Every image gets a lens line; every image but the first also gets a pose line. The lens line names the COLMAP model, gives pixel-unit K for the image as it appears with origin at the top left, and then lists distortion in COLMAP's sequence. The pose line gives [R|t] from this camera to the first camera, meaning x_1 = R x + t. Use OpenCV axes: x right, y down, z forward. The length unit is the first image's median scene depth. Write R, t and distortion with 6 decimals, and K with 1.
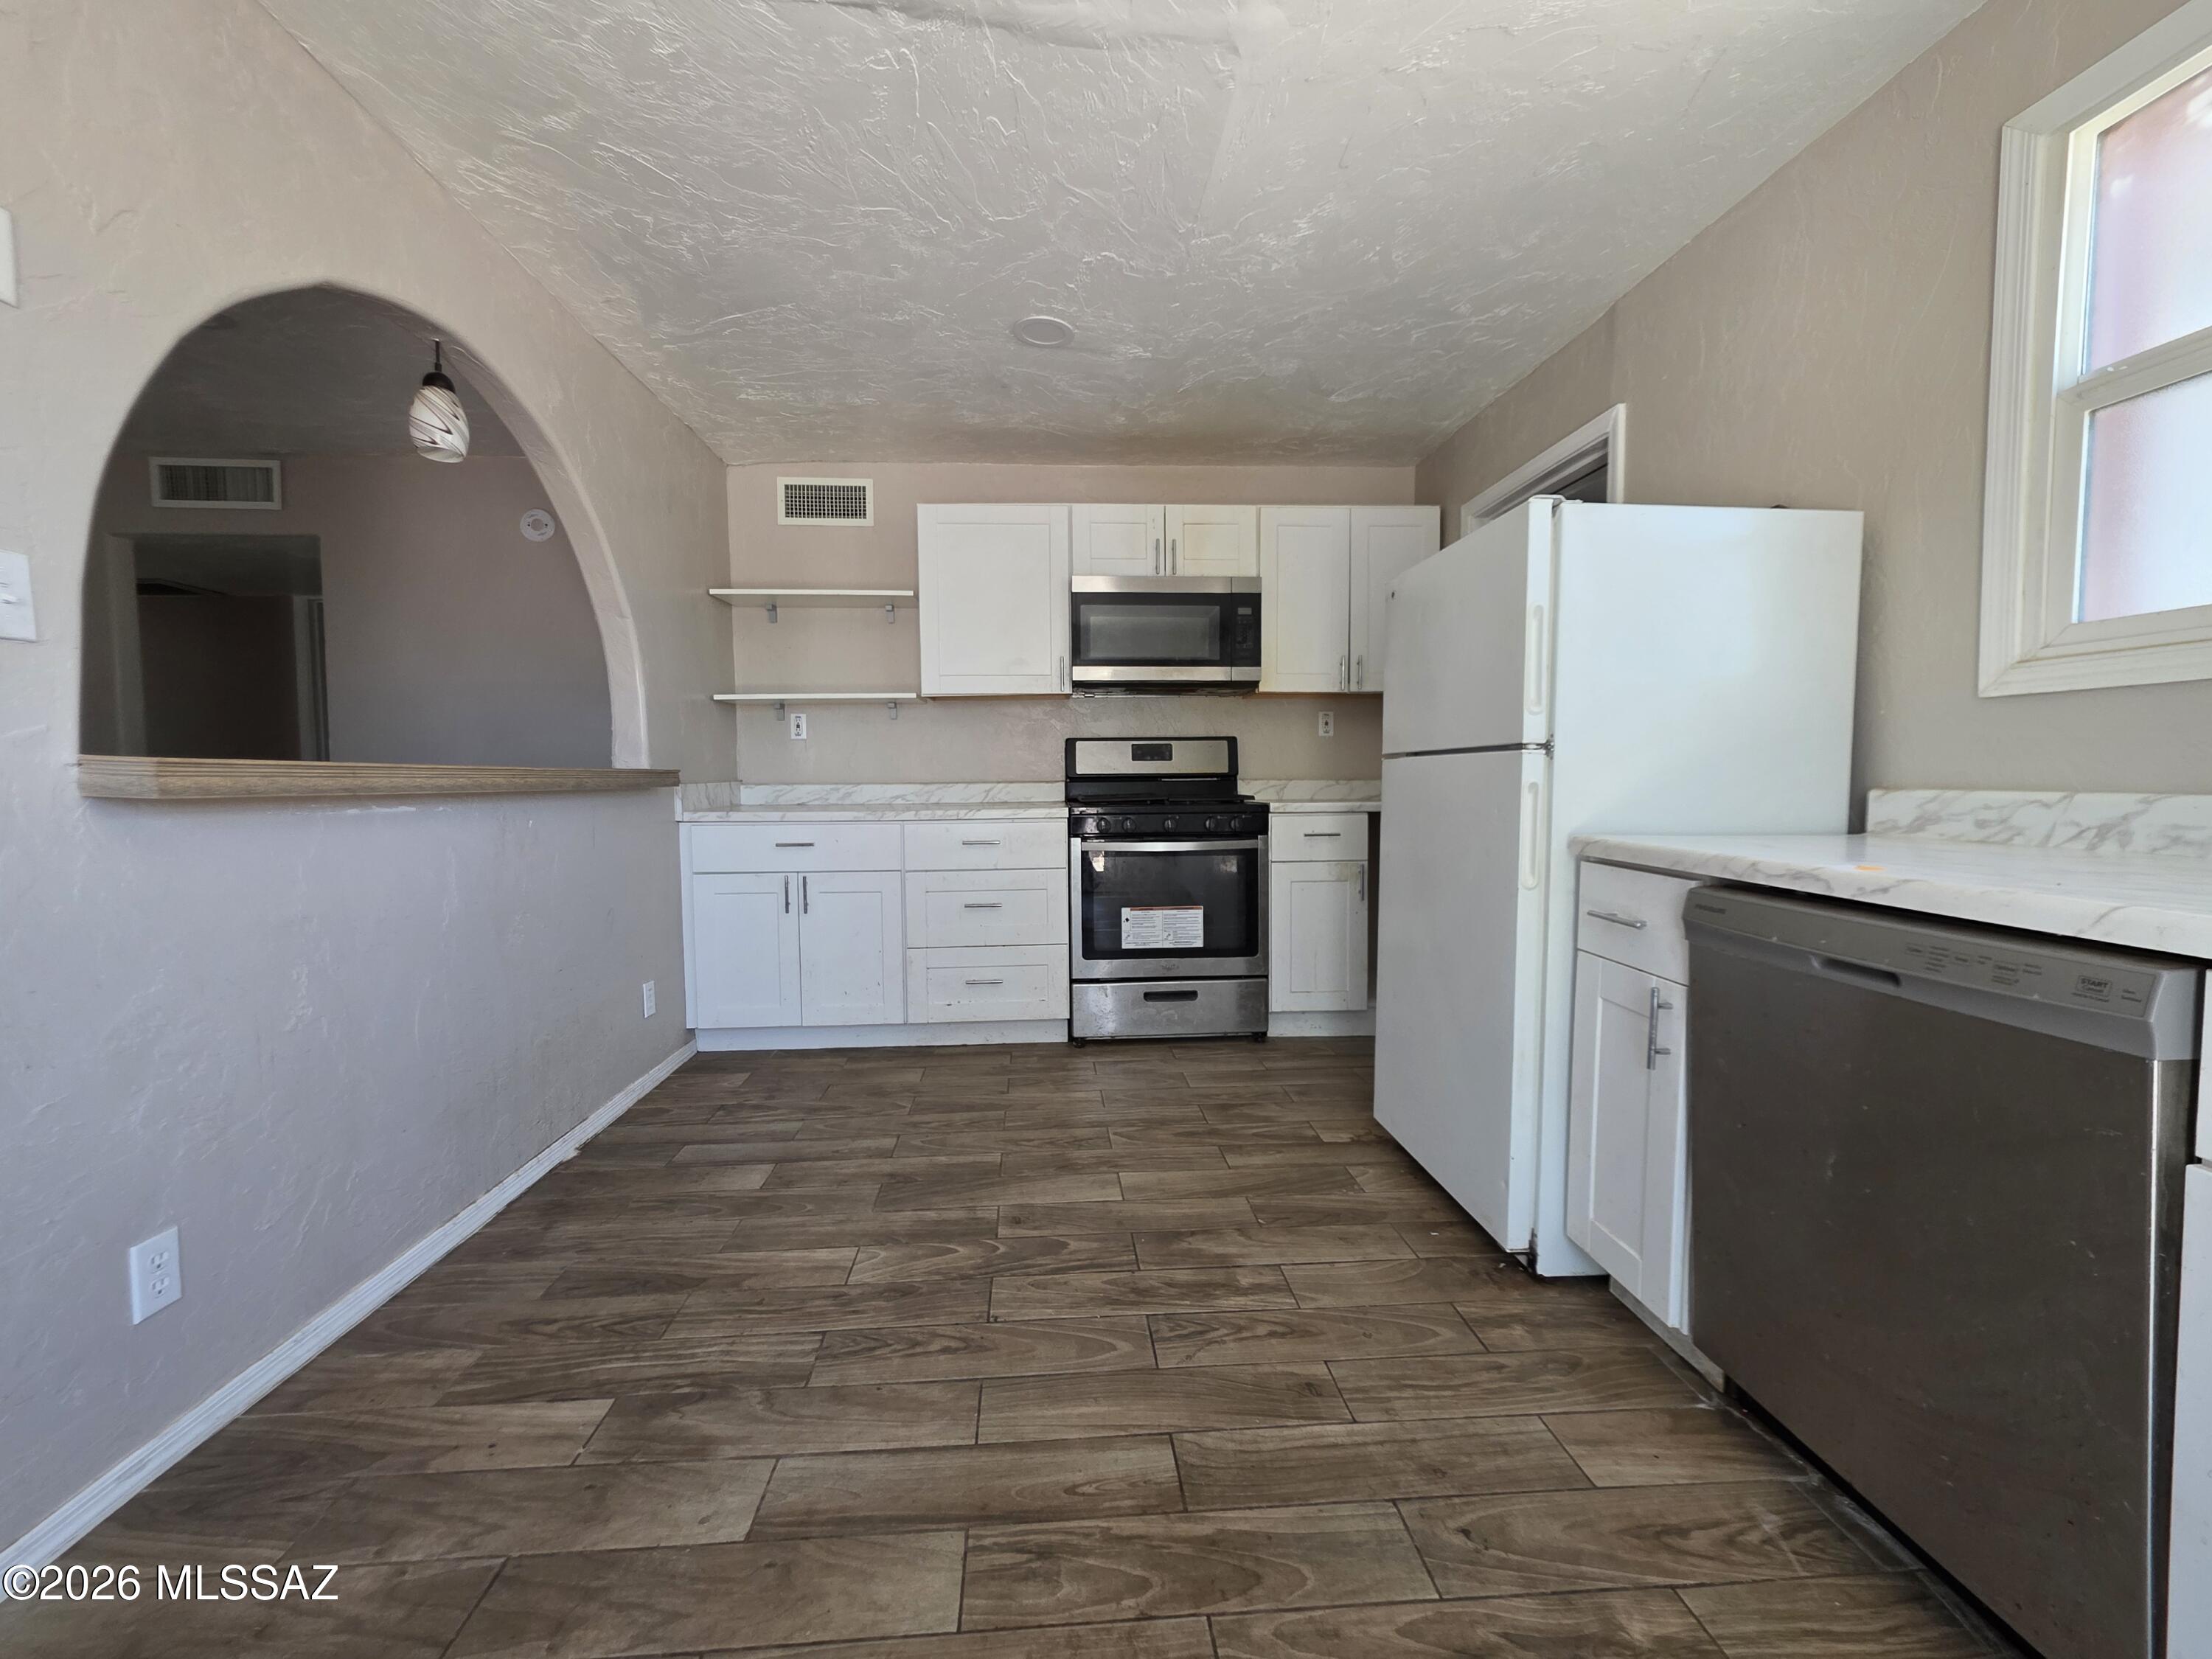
lens RADIAL K [[894.6, 0, 1098.6], [0, 894.6, 821.9], [0, 0, 1]] dist [0.002456, -0.000391]
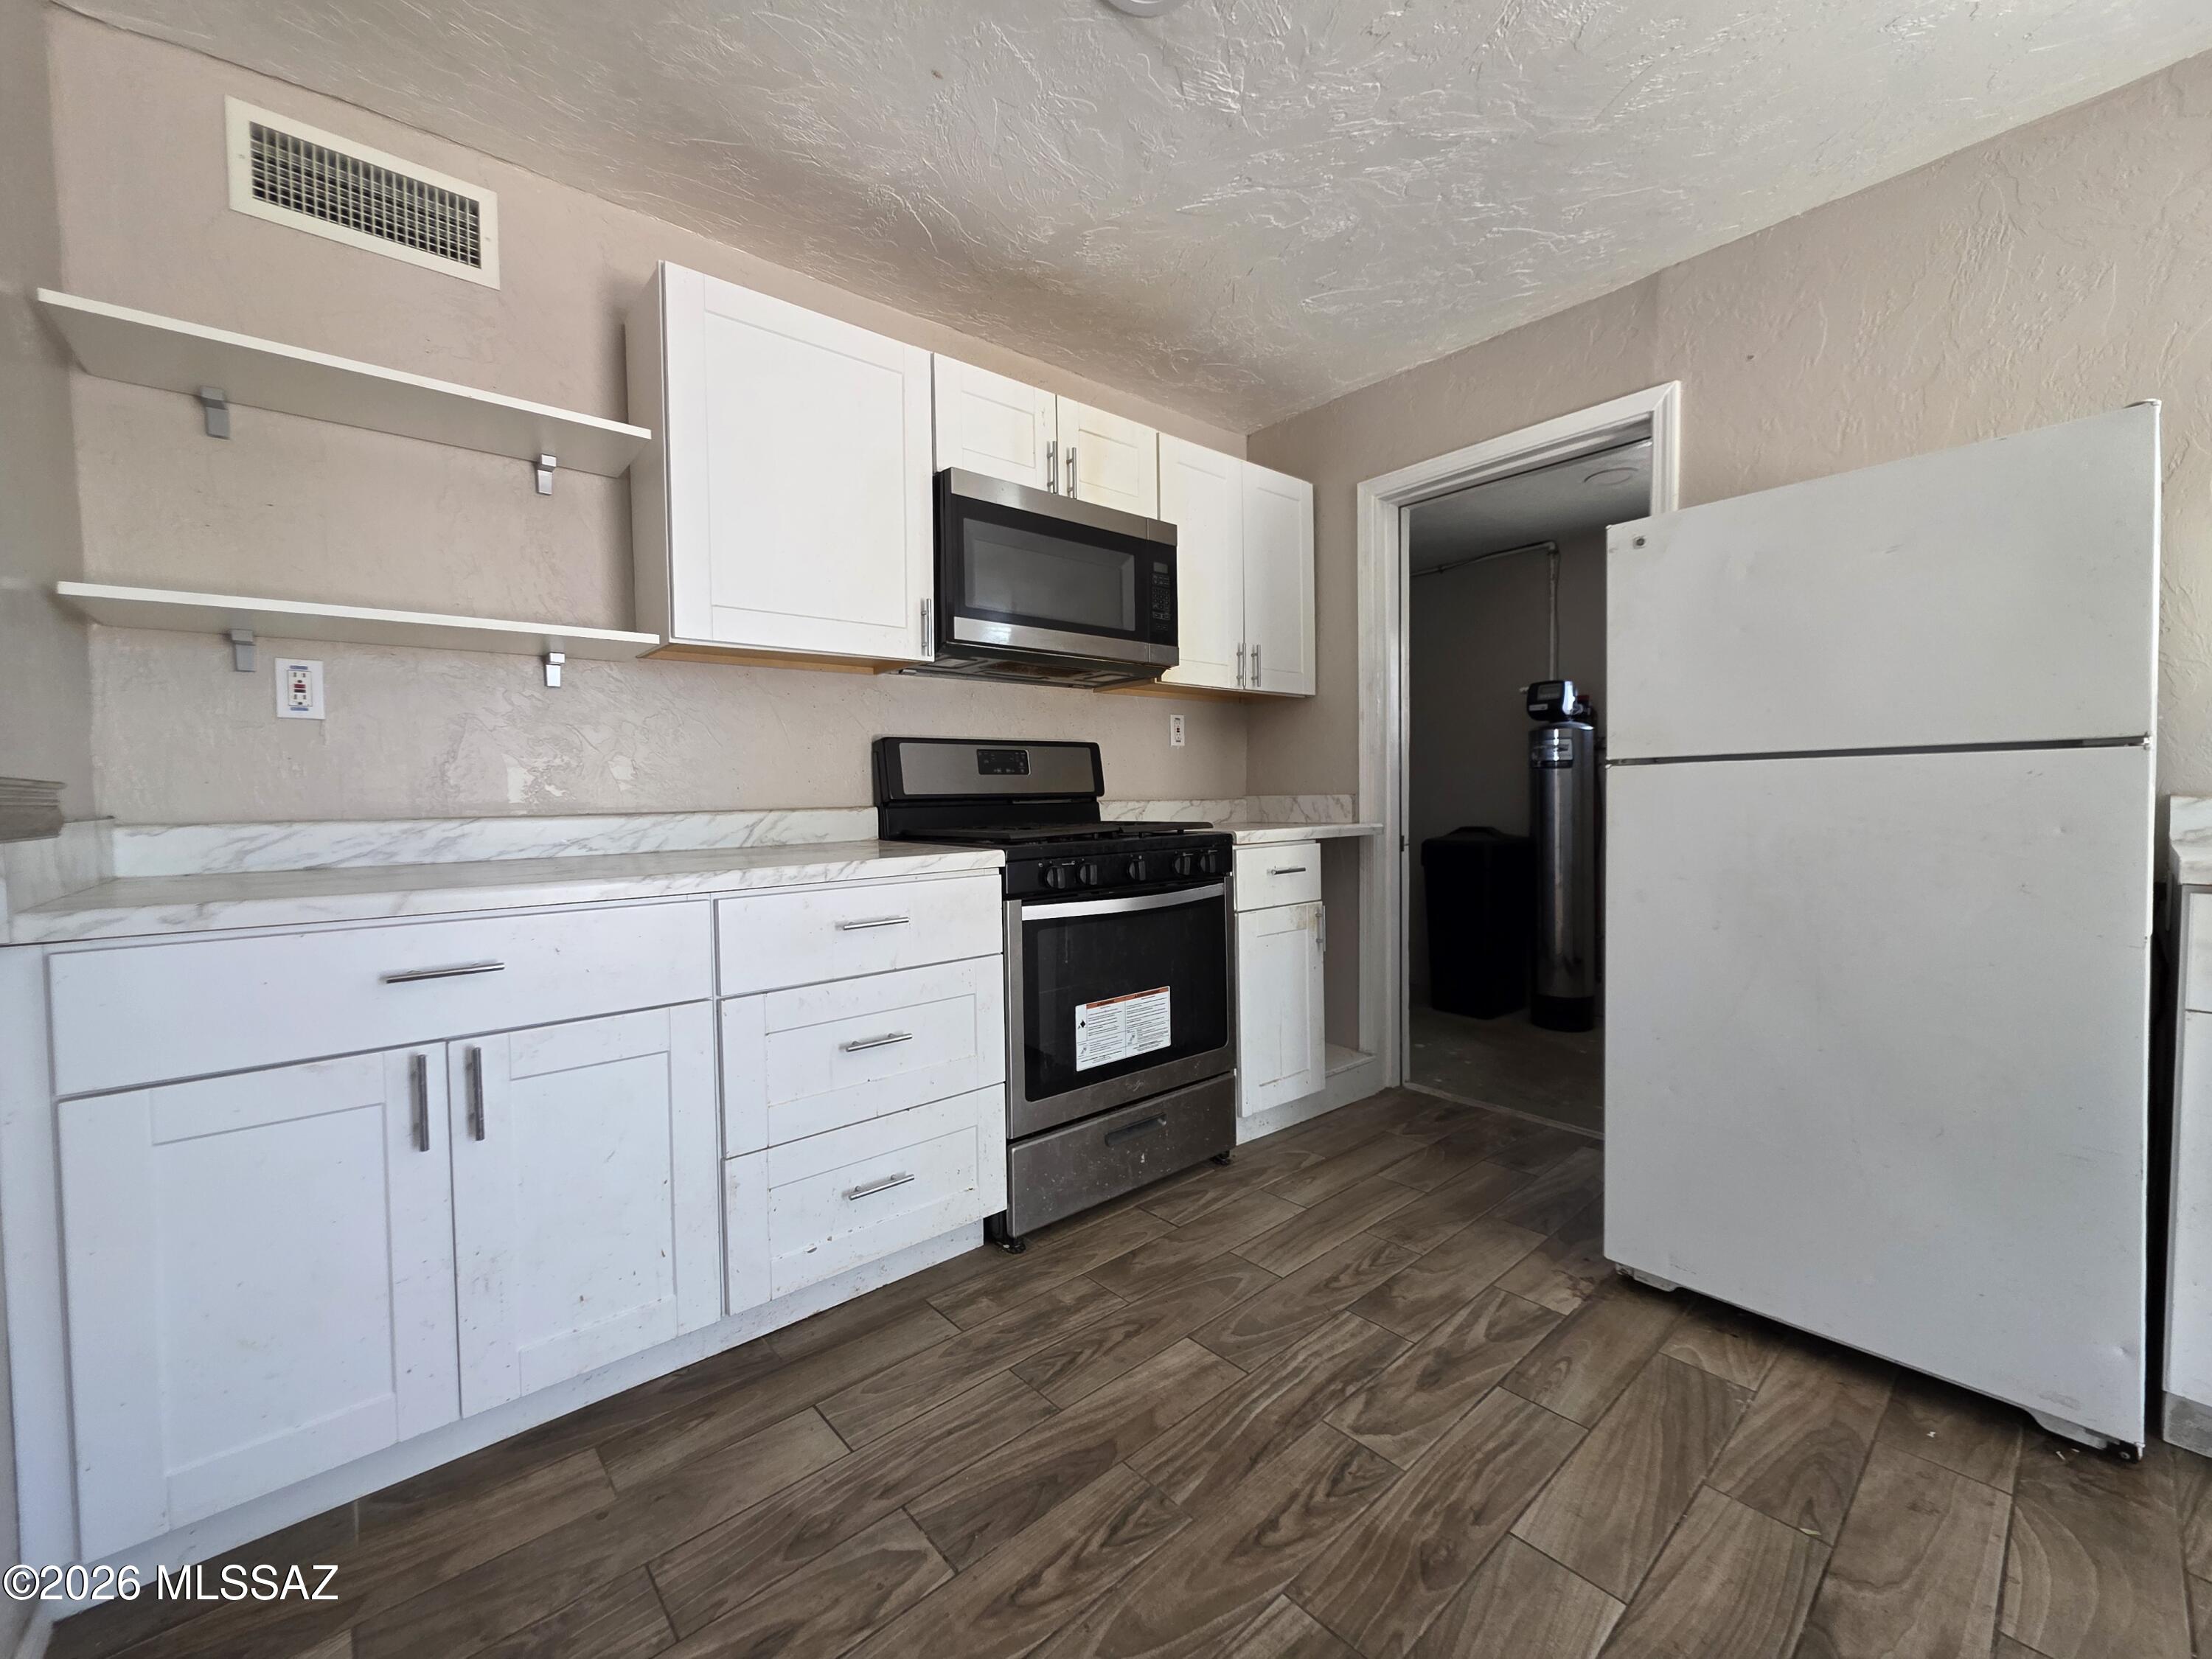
lens RADIAL K [[894.6, 0, 1102.5], [0, 894.6, 819.0], [0, 0, 1]] dist [0.002456, -0.000391]
pose [[0.795874, -0.022182, 0.605056, -0.427099], [0.041909, 0.998950, -0.018504, -0.028446], [-0.604010, 0.040084, 0.795968, 0.620626]]
